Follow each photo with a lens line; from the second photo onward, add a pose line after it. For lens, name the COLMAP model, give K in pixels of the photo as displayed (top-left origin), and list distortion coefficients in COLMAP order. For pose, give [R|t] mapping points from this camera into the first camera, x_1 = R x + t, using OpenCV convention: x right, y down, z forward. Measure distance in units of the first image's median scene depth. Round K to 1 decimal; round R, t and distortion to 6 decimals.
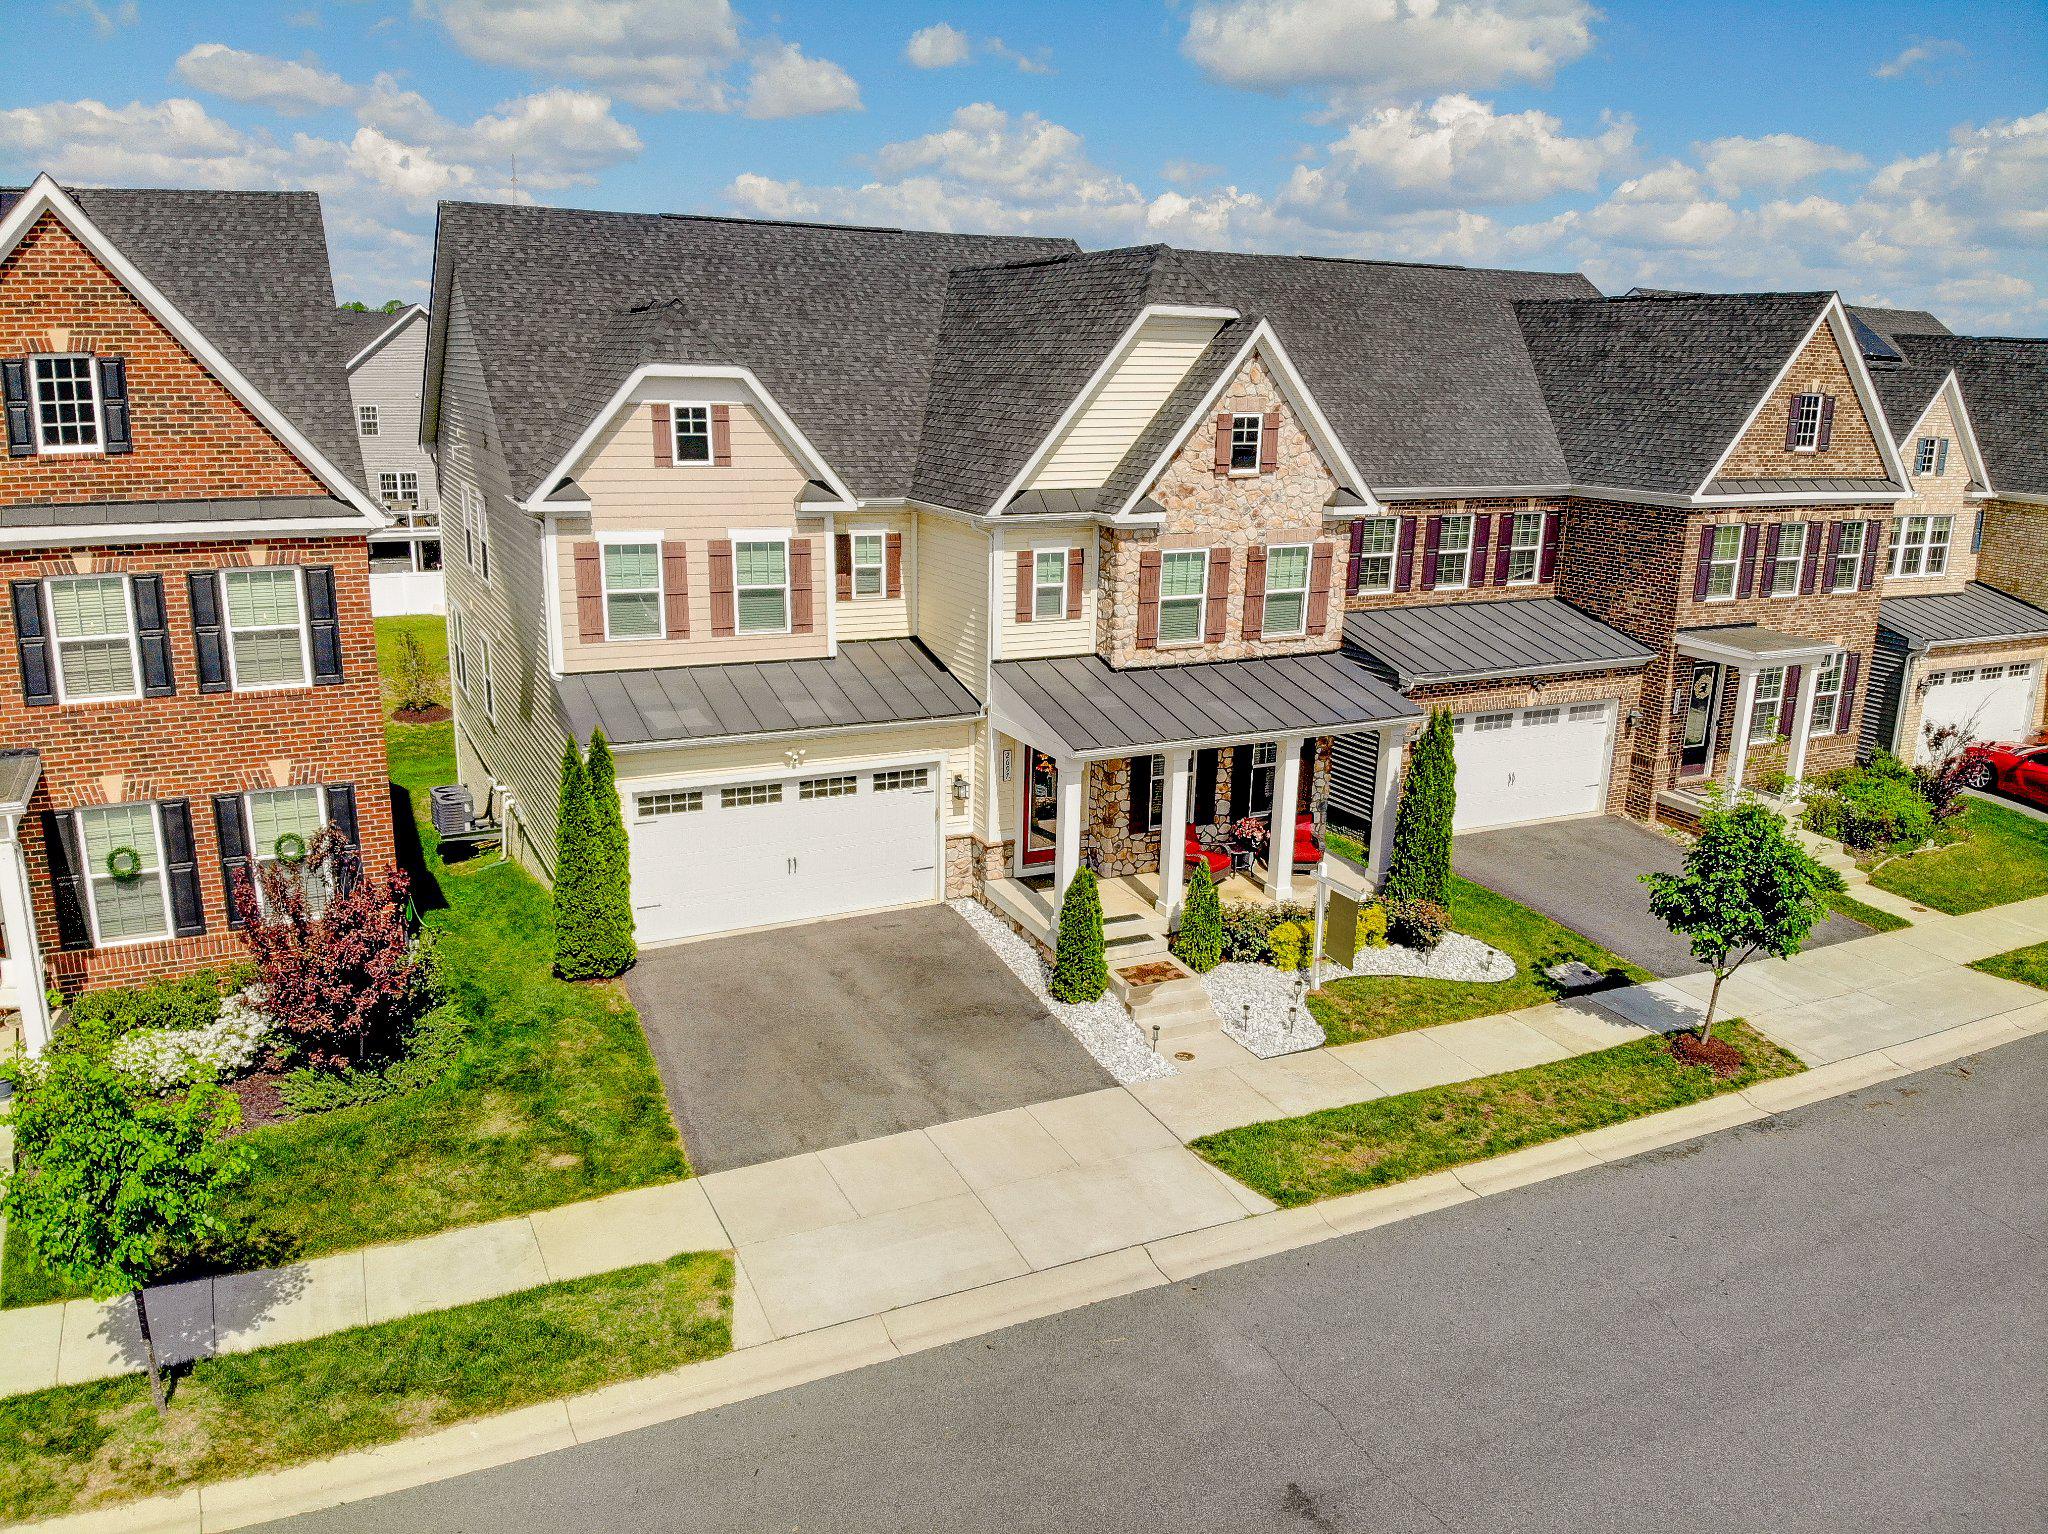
lens RADIAL K [[1503.8, 0, 1016.8], [0, 1503.8, 786.2], [0, 0, 1]] dist [0.094410, -0.259961]
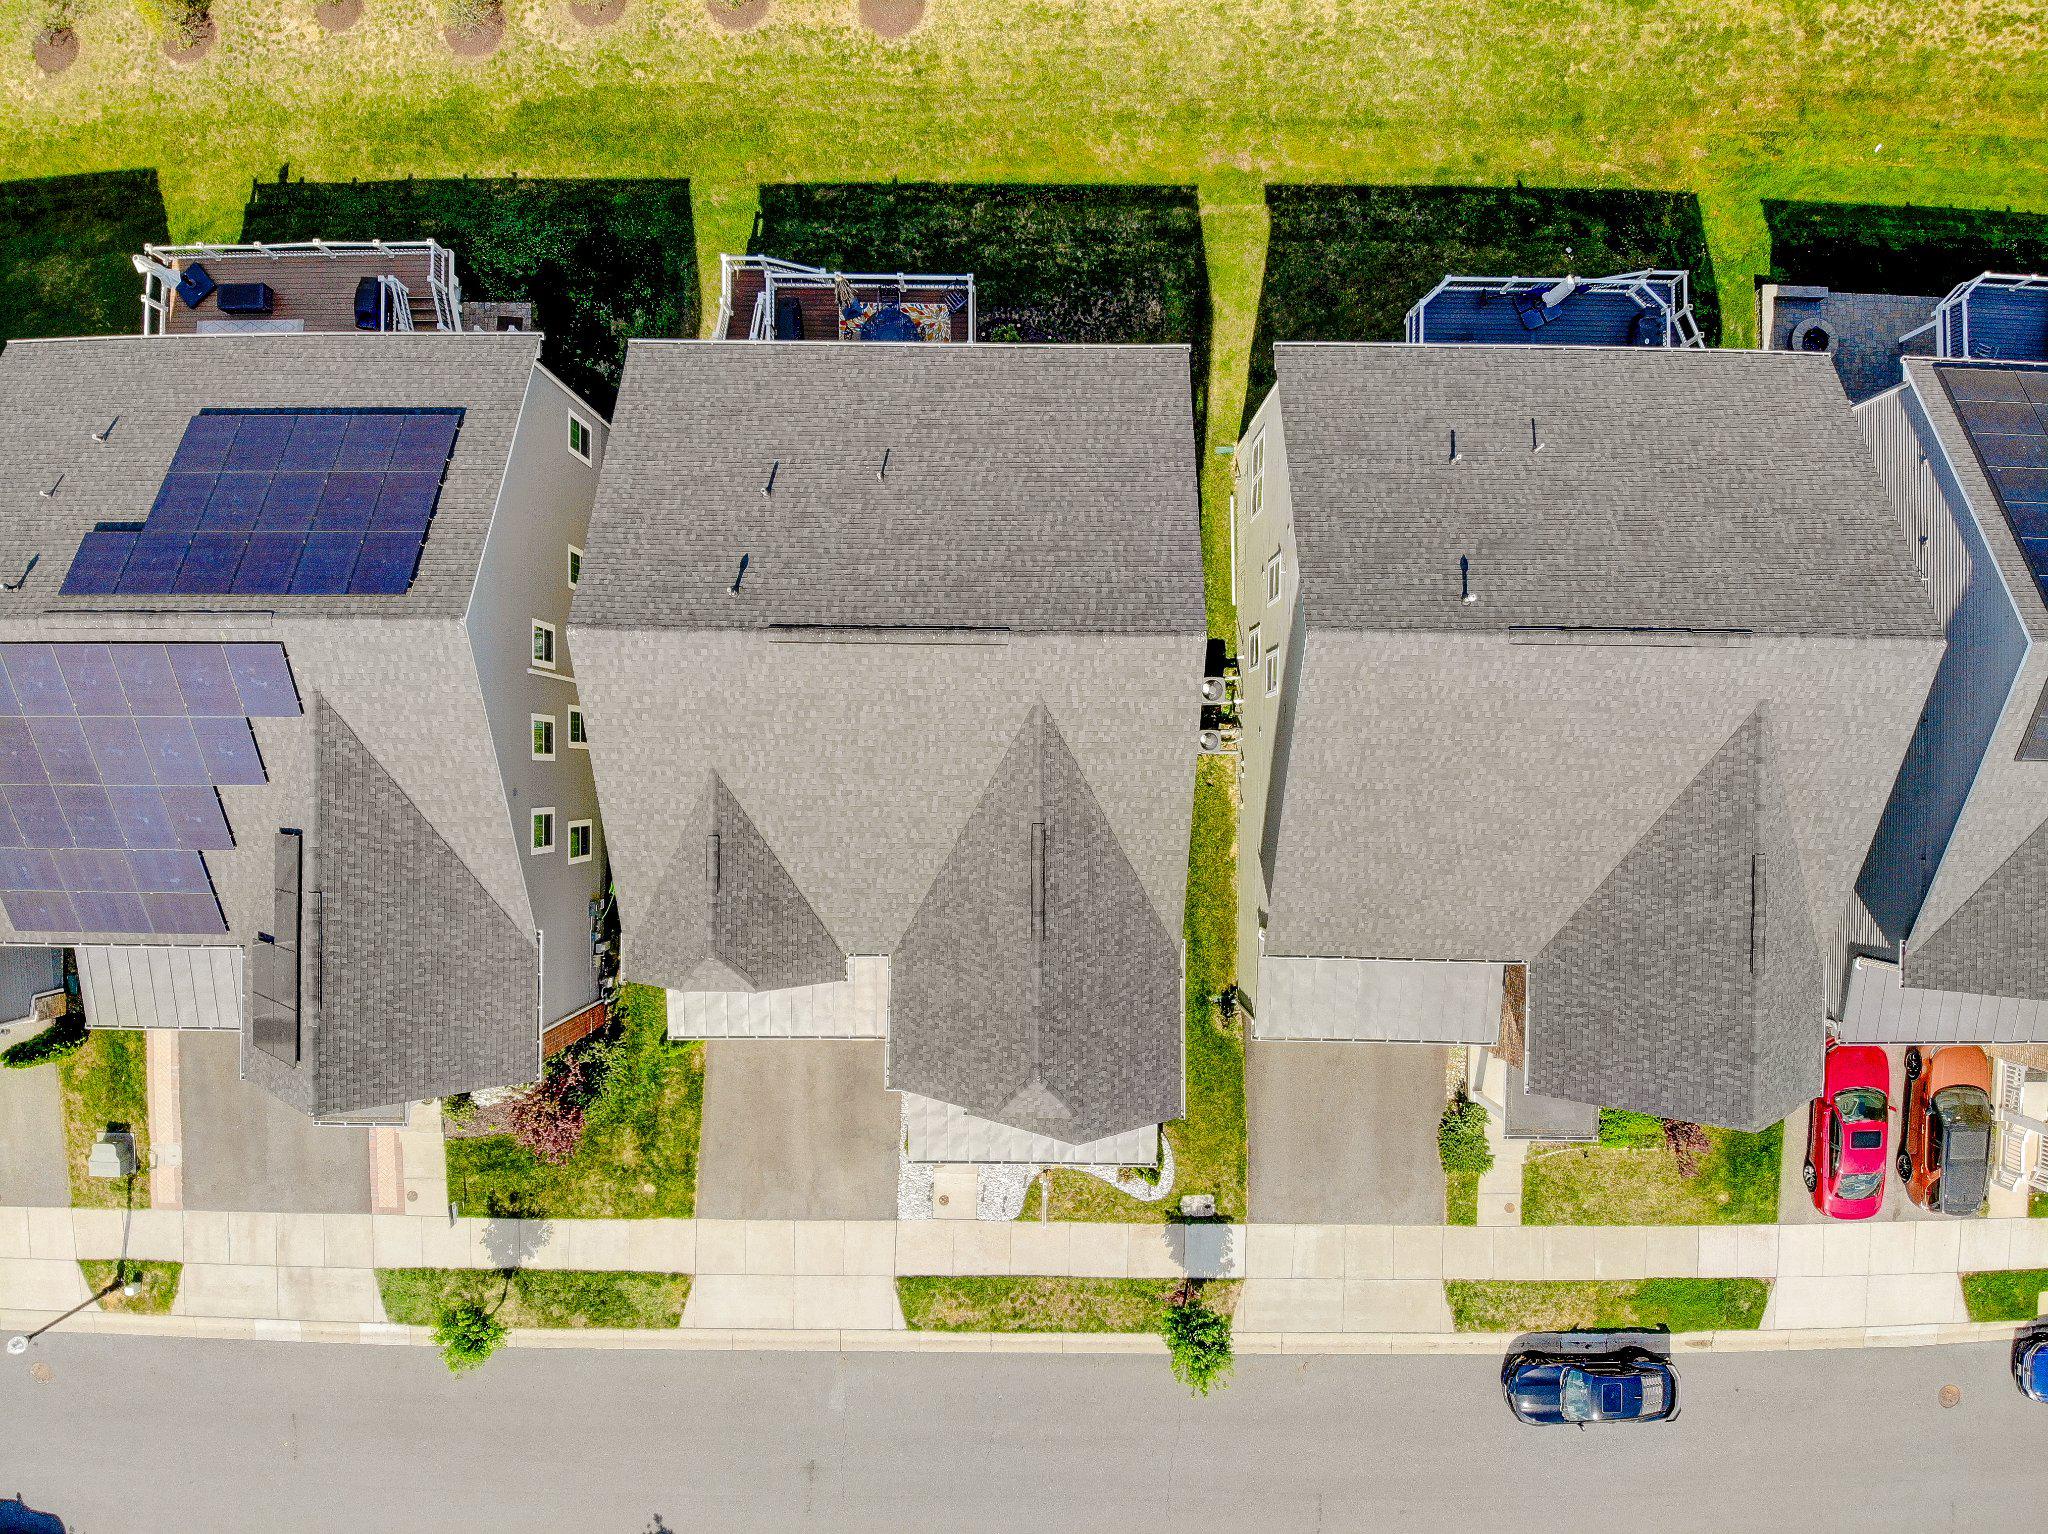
lens RADIAL K [[1503.8, 0, 1016.8], [0, 1503.8, 786.2], [0, 0, 1]] dist [0.094410, -0.259961]
pose [[0.891698, 0.452281, -0.017794, -0.019253], [-0.100504, 0.236174, 0.966499, -2.125358], [0.441332, -0.860037, 0.256052, 1.093495]]
